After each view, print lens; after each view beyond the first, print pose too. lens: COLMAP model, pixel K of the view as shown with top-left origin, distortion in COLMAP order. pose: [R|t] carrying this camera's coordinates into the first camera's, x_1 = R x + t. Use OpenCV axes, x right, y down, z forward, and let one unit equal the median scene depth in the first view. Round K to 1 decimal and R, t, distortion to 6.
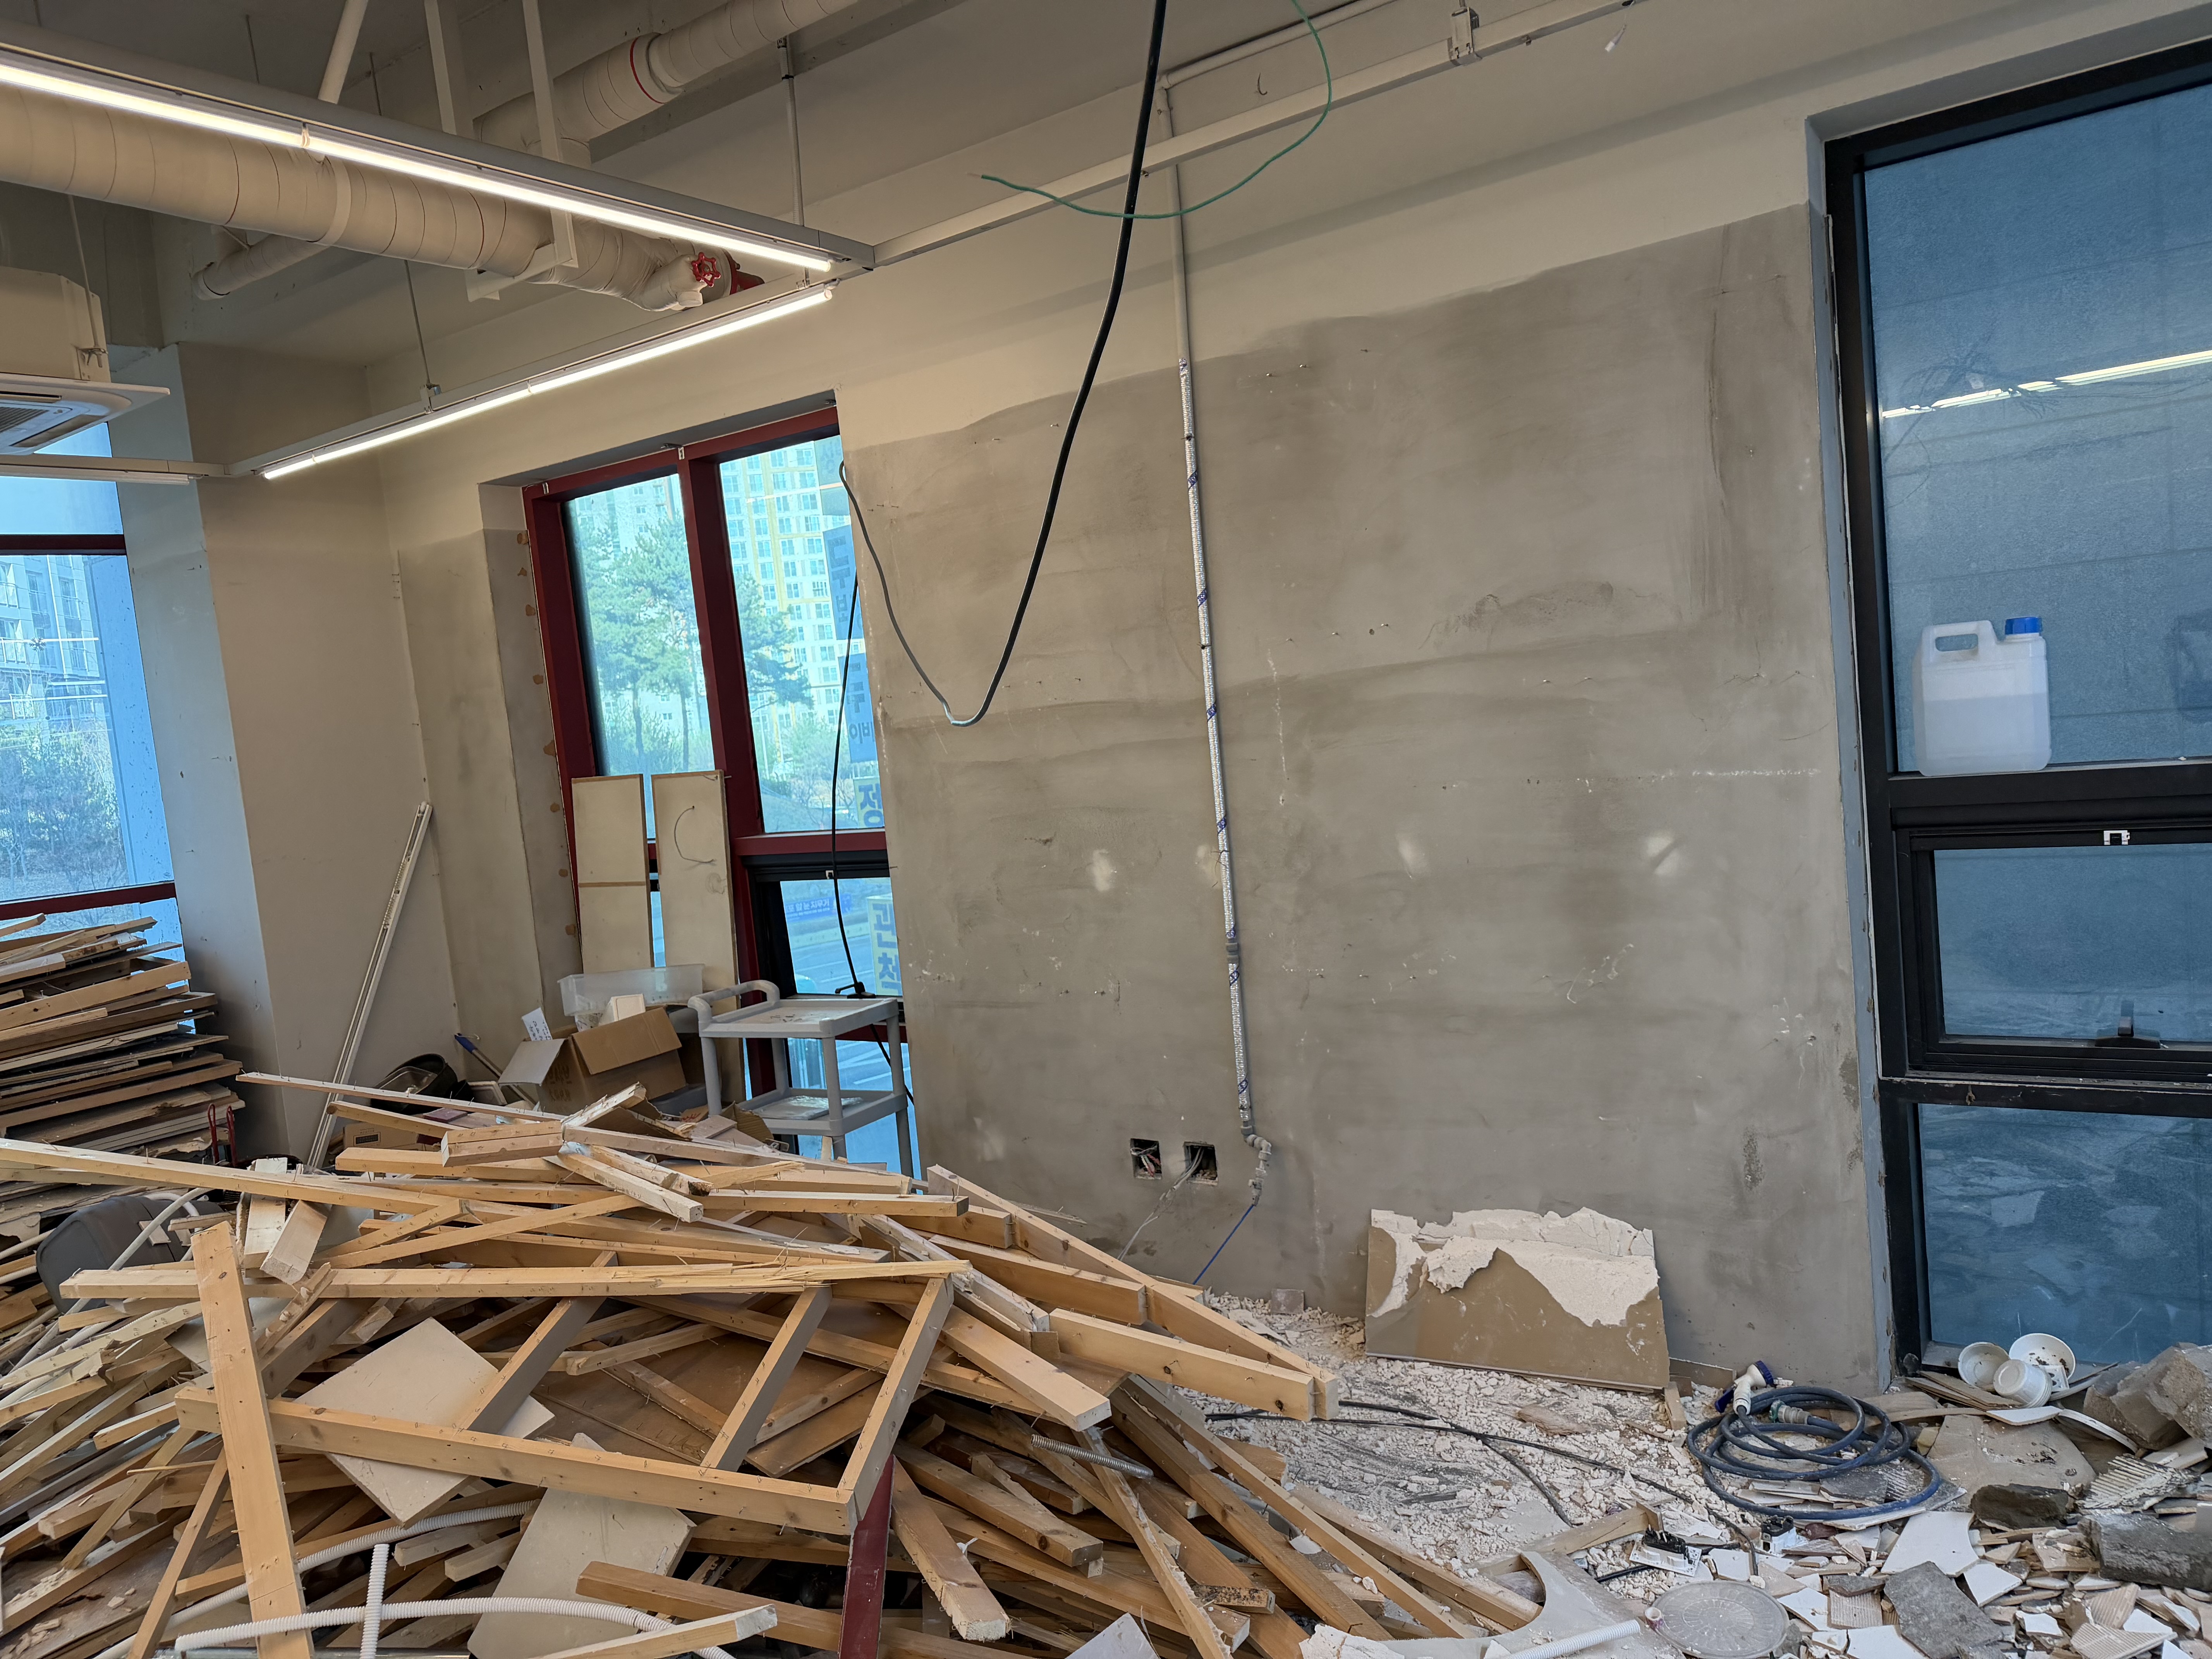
lens RADIAL K [[1556.6, 0, 1094.5], [0, 1556.6, 835.4], [0, 0, 1]] dist [0.055567, -0.049445]
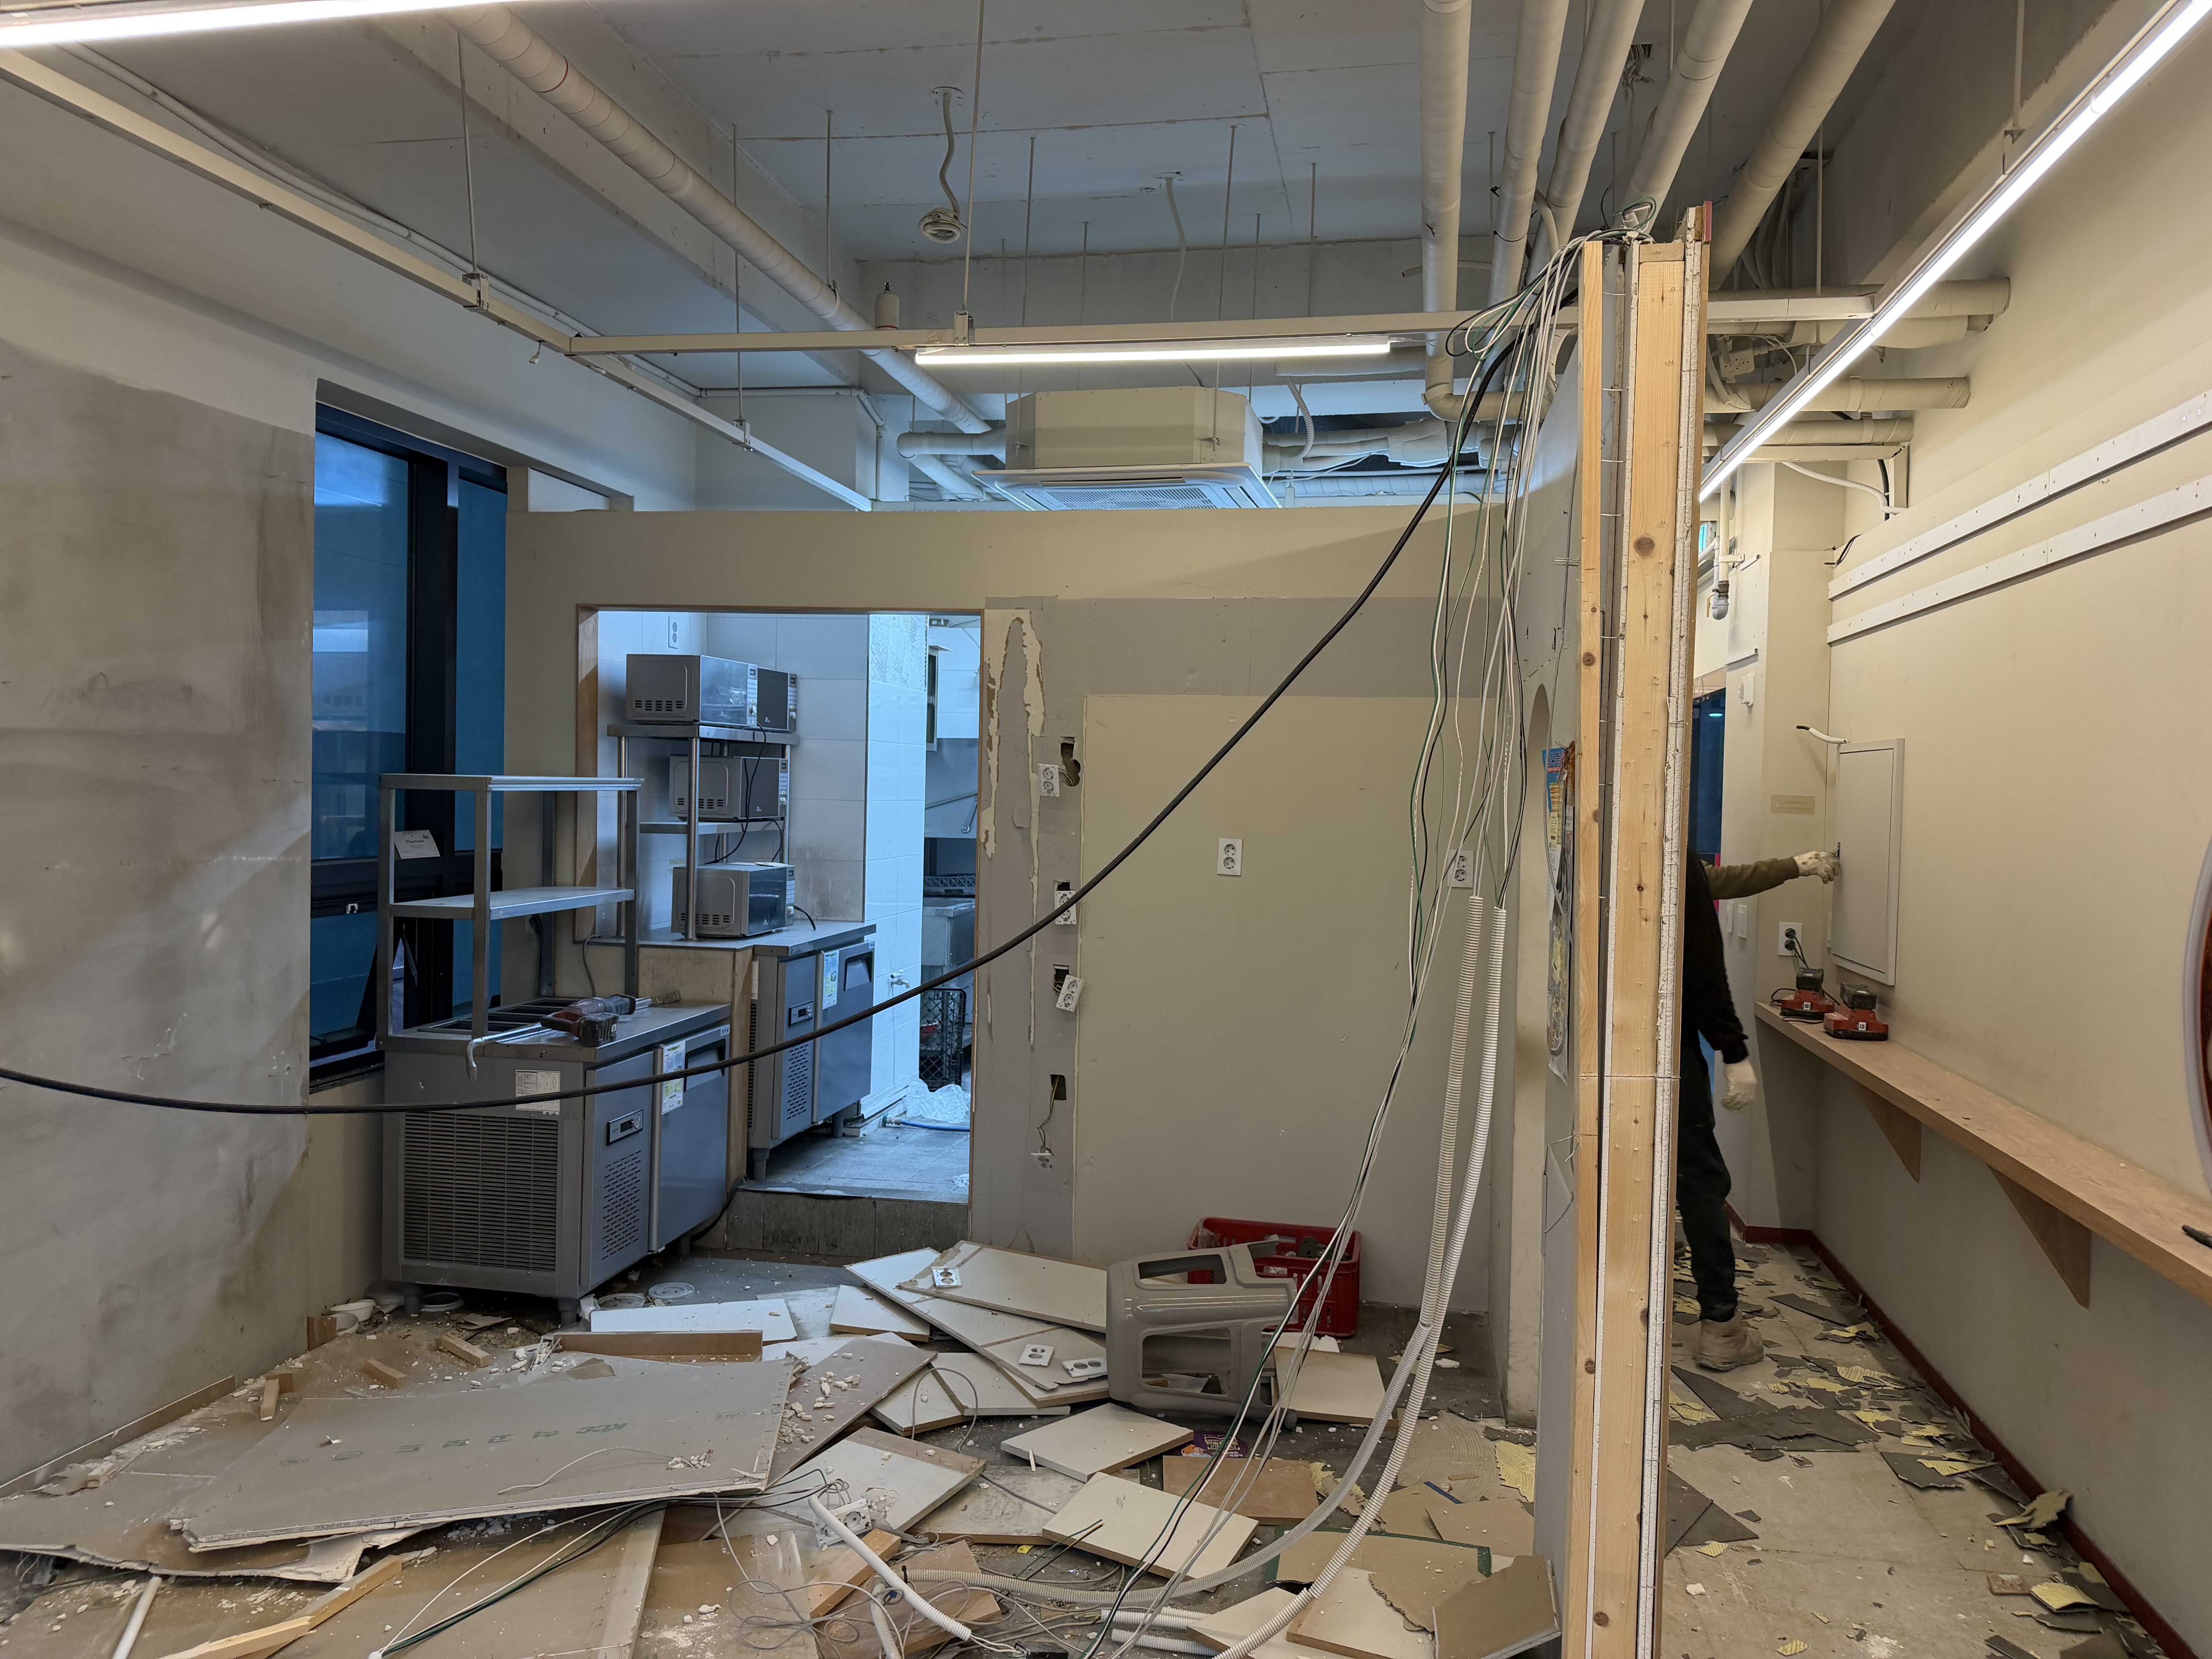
lens RADIAL K [[1556.6, 0, 1095.5], [0, 1556.6, 820.7], [0, 0, 1]] dist [0.055567, -0.049445]
pose [[-0.411092, 0.065319, 0.909250, -0.898207], [0.082037, 0.996033, -0.034463, 0.024614], [-0.907895, 0.060425, -0.414820, 0.845130]]
